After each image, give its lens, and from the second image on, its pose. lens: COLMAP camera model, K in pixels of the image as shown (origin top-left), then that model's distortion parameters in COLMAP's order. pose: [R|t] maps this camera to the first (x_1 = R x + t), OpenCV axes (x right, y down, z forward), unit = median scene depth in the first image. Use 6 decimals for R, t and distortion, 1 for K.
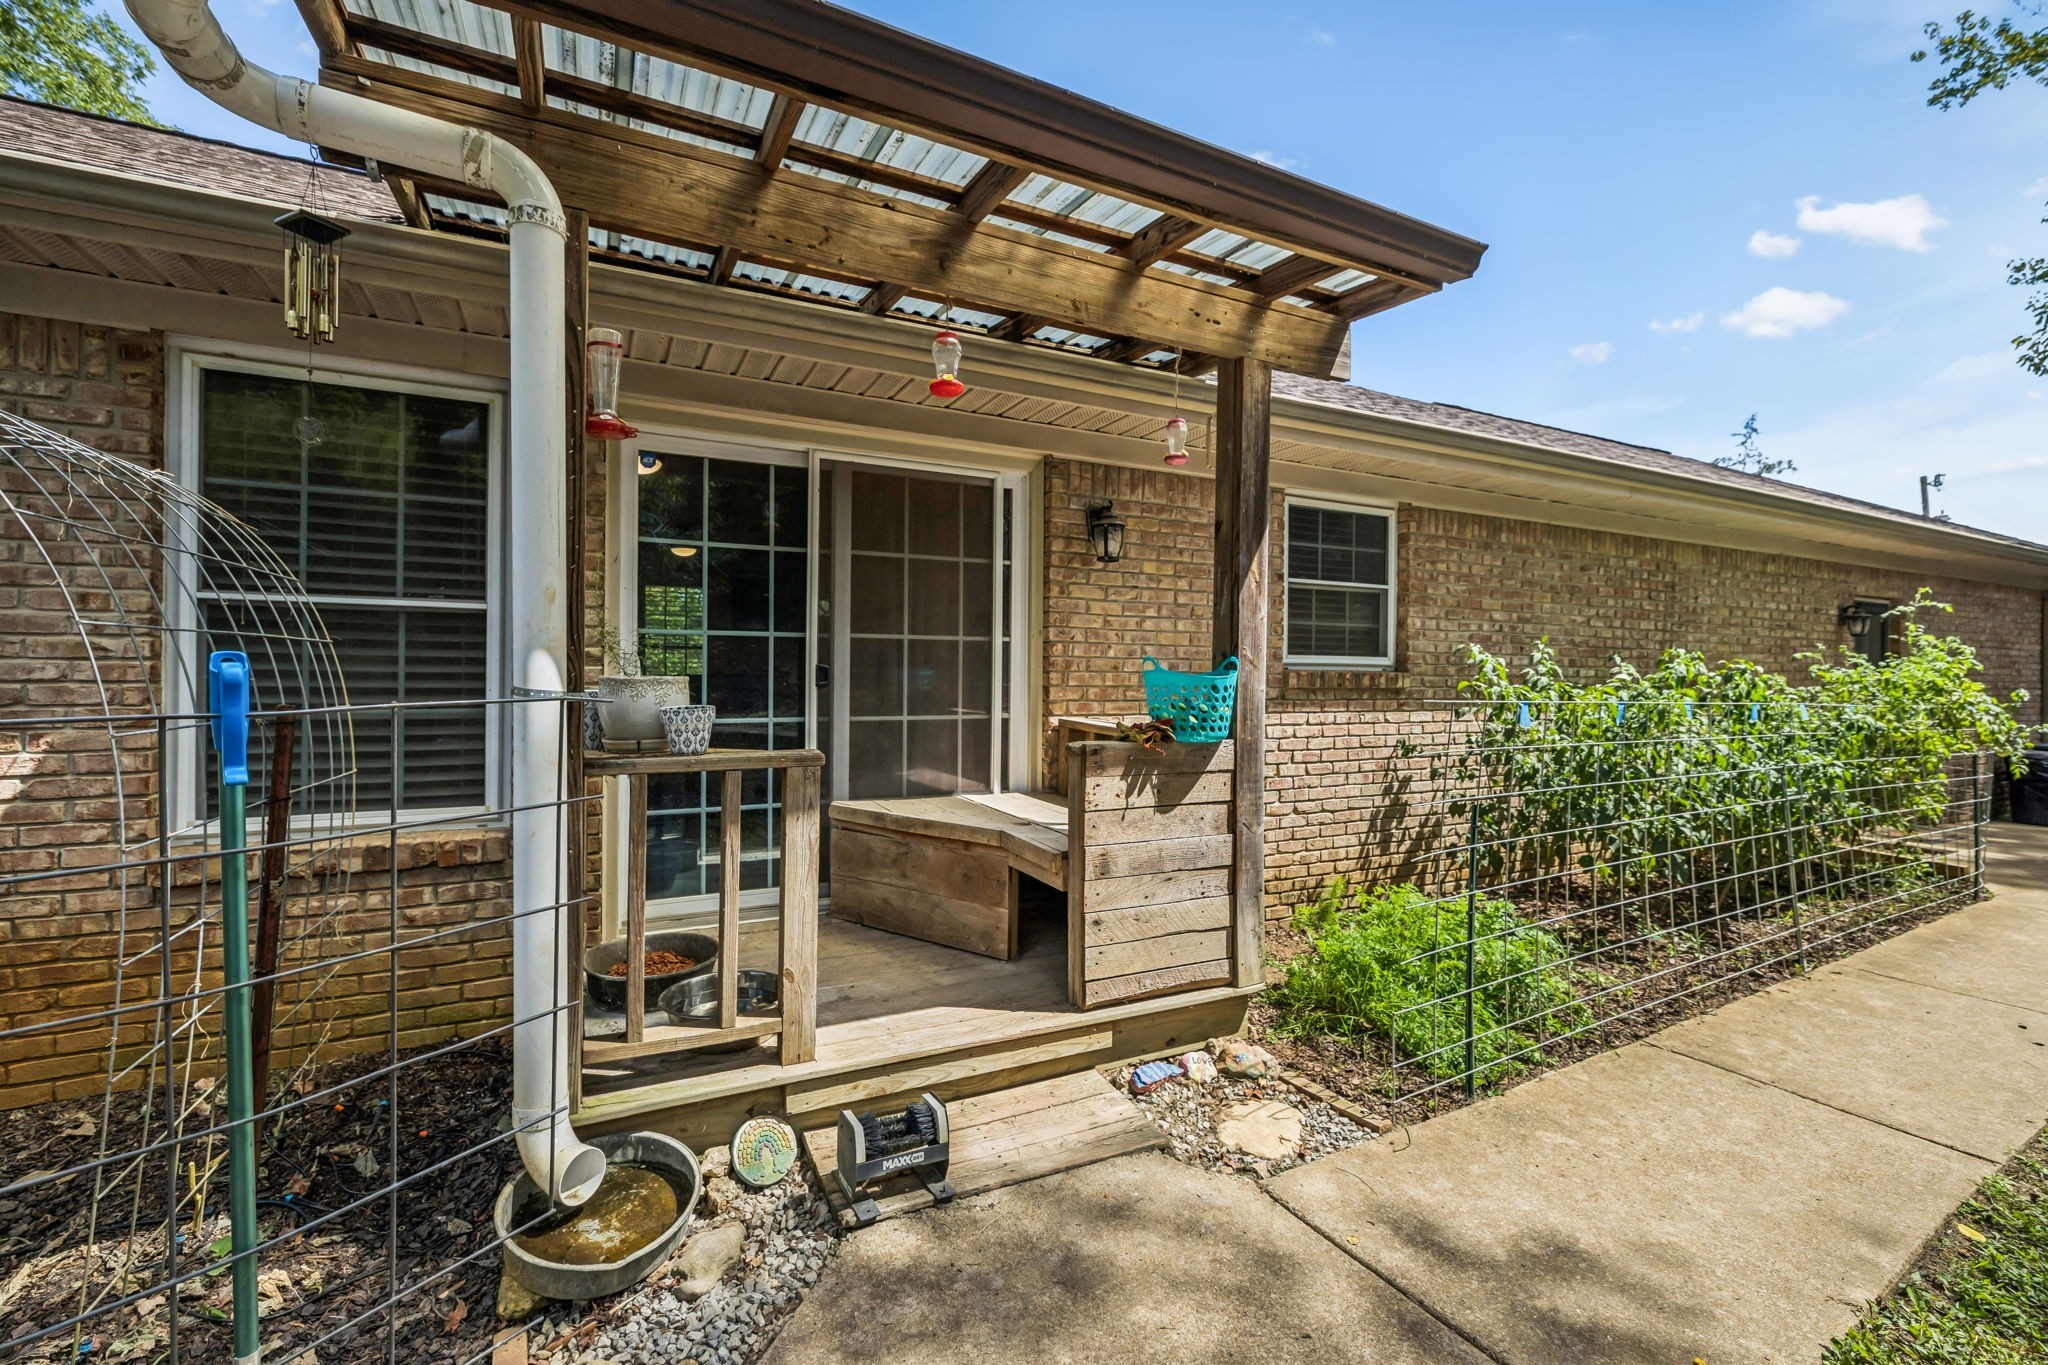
lens RADIAL K [[855.2, 0, 1018.9], [0, 855.2, 669.6], [0, 0, 1]] dist [-0.001842, -0.000163]
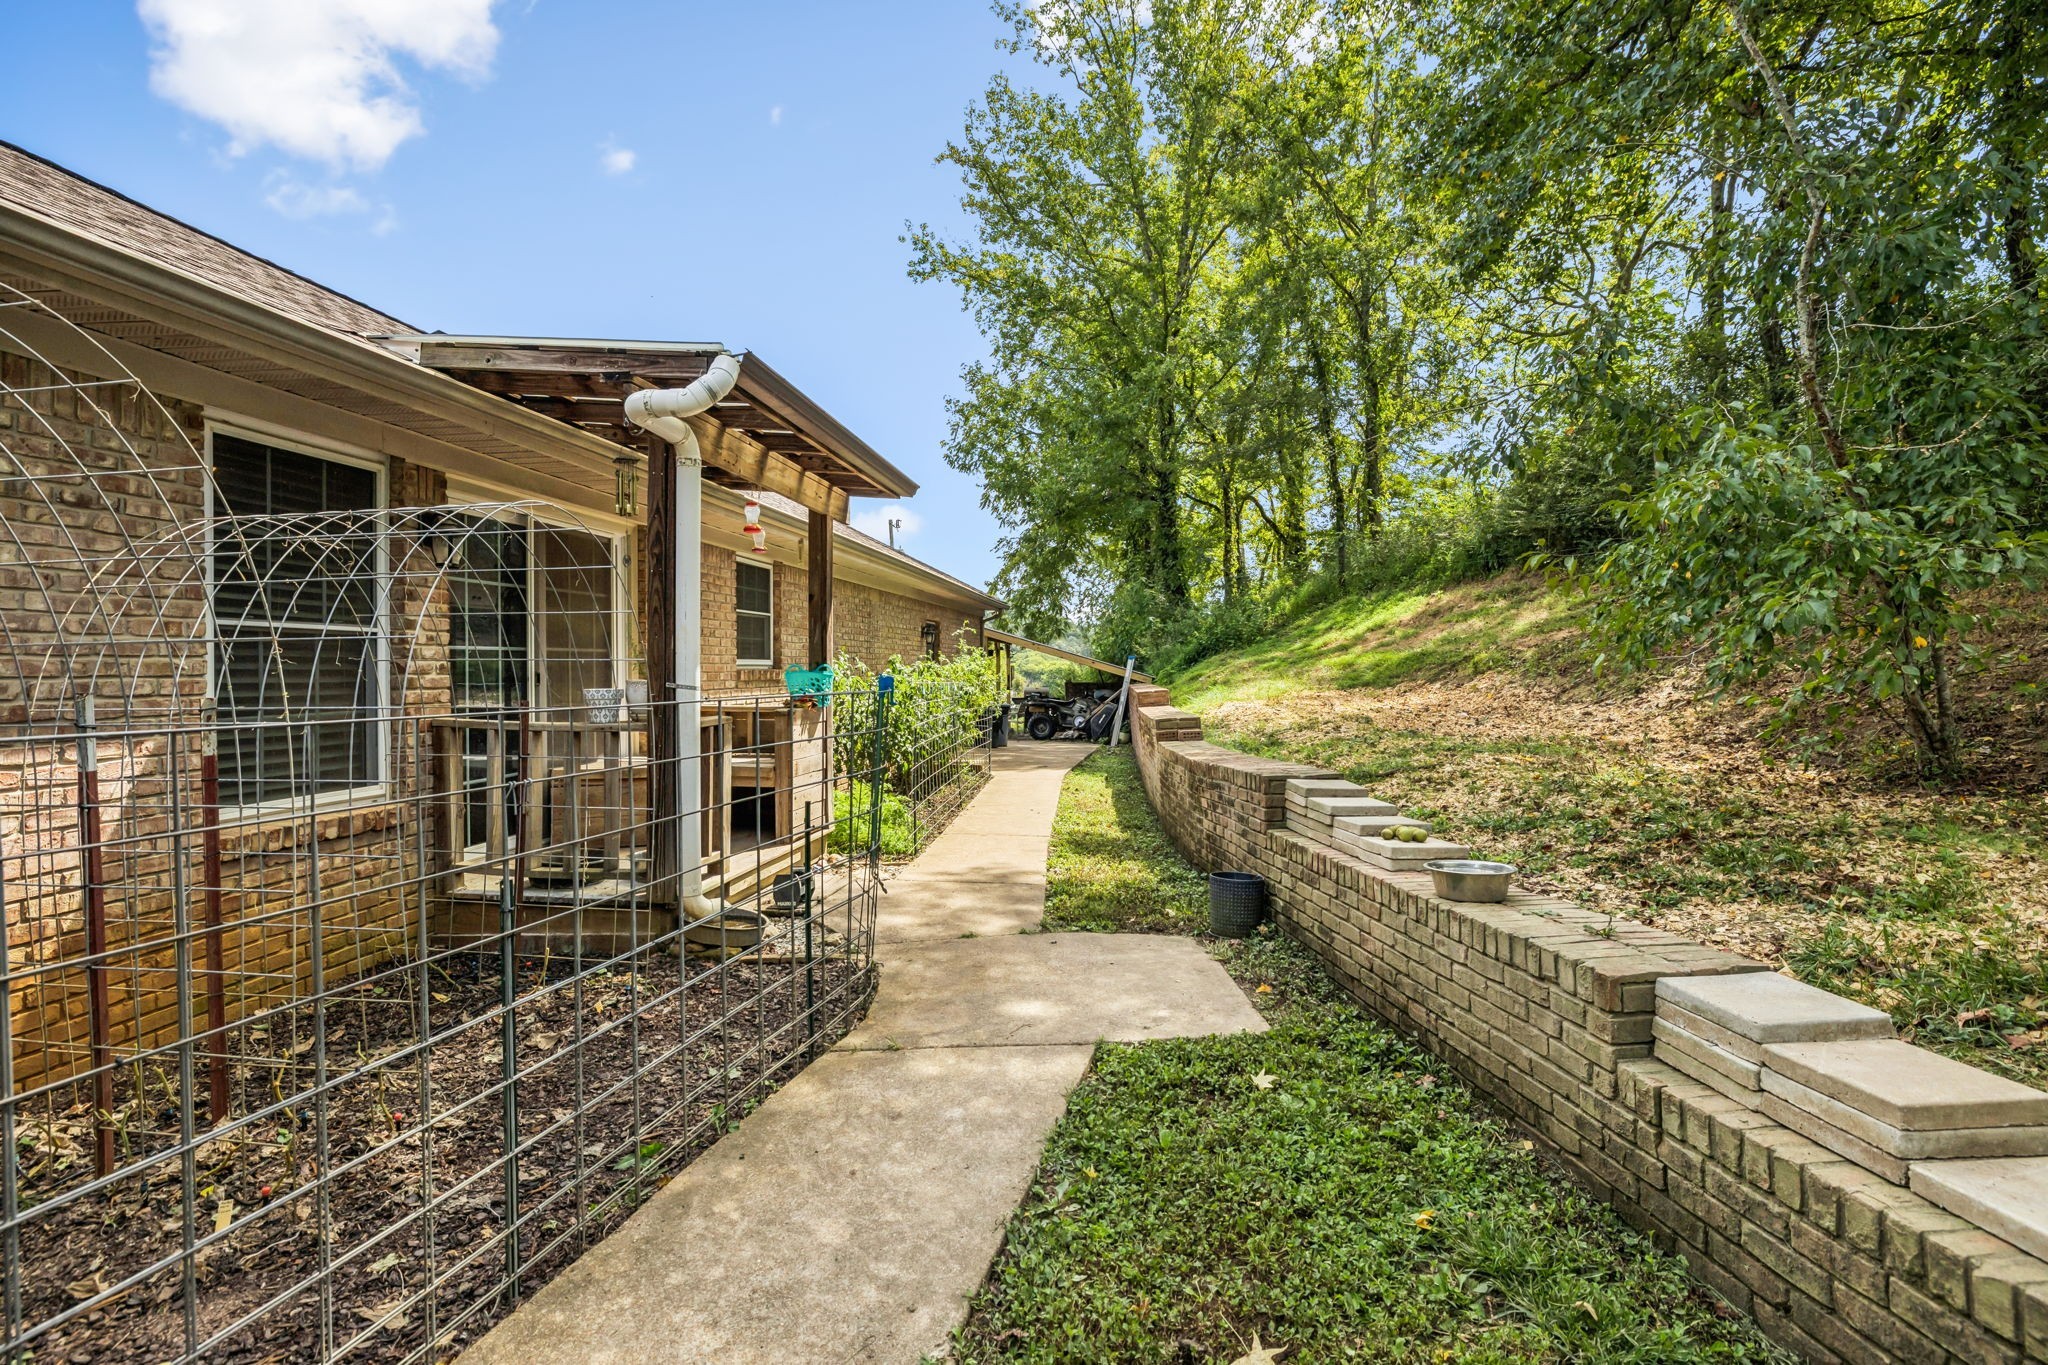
lens RADIAL K [[855.2, 0, 1023.9], [0, 855.2, 675.5], [0, 0, 1]] dist [-0.001842, -0.000163]
pose [[0.576625, -0.020198, 0.816759, -1.139020], [0.008163, 0.999787, 0.018961, -0.022242], [-0.816968, -0.004266, 0.576667, -0.548548]]
